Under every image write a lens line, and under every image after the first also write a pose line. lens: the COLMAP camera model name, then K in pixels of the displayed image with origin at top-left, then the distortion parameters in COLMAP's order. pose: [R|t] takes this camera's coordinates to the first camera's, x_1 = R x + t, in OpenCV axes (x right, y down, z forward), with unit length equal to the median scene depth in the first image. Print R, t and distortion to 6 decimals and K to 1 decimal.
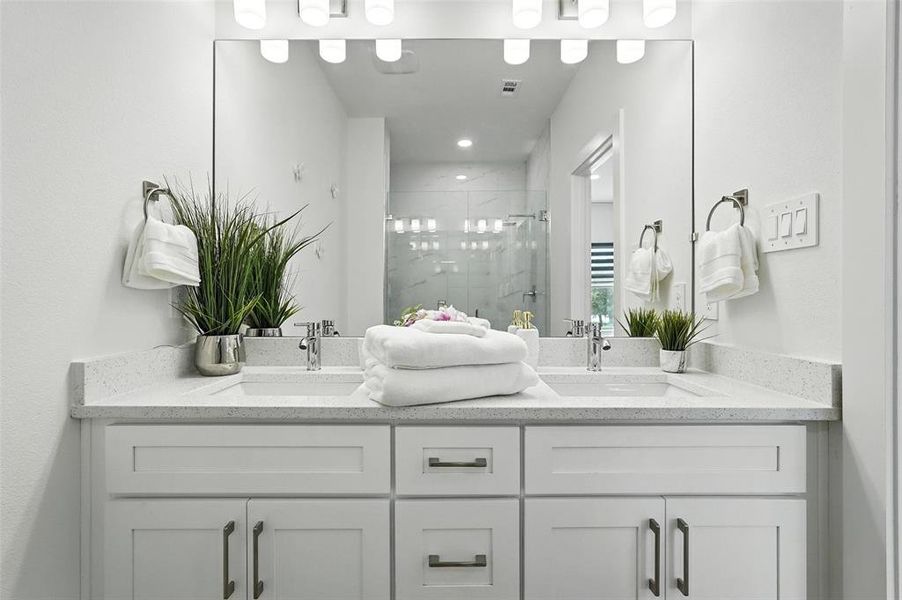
lens RADIAL K [[403.3, 0, 446.4], [0, 403.3, 299.2], [0, 0, 1]] dist [-0.002155, 0.000148]
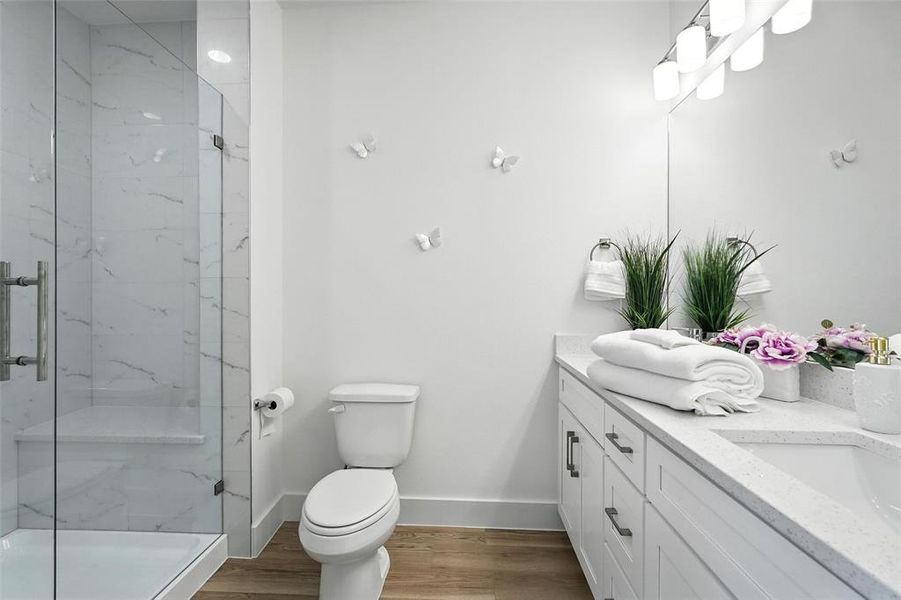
lens RADIAL K [[402.9, 0, 445.9], [0, 402.9, 299.2], [0, 0, 1]] dist [-0.002155, 0.000148]
pose [[-0.041747, -0.002094, -0.999126, 1.240958], [0.003712, 0.999991, -0.002251, -0.036444], [0.999121, -0.003802, -0.041738, 0.495282]]
